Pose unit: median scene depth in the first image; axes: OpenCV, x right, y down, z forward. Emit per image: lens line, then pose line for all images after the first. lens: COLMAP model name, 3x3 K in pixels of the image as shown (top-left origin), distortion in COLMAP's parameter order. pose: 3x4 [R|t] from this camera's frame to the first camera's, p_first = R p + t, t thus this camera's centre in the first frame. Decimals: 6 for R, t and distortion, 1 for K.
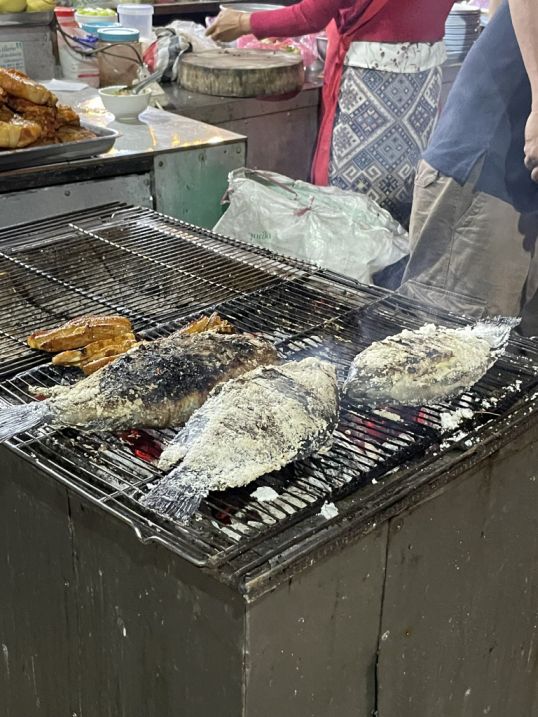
lens RADIAL K [[970.4, 0, 270.4], [0, 970.4, 357.6], [0, 0, 1]] dist [0.155599, 0.000000]
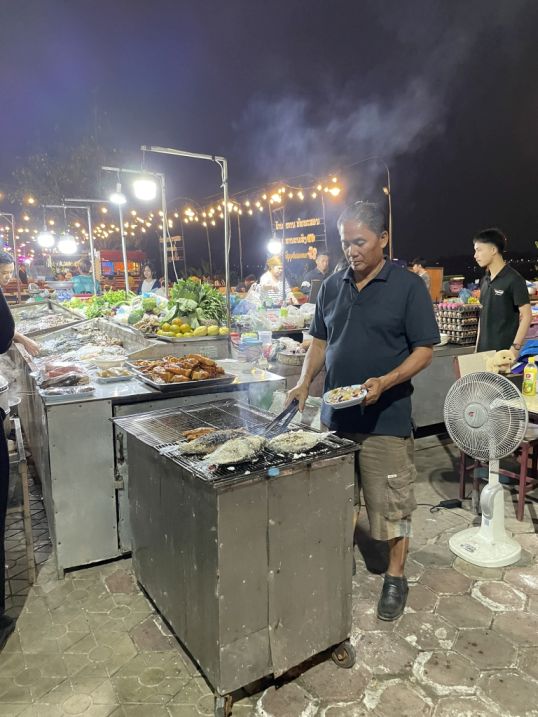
lens RADIAL K [[544.8, 0, 268.1], [0, 544.8, 357.9], [0, 0, 1]] dist [-0.000428, -0.000091]
pose [[0.978327, 0.013469, -0.206626, 0.429433], [-0.071365, 0.958676, -0.275404, 0.238897], [0.194378, 0.284181, 0.938860, -0.748994]]
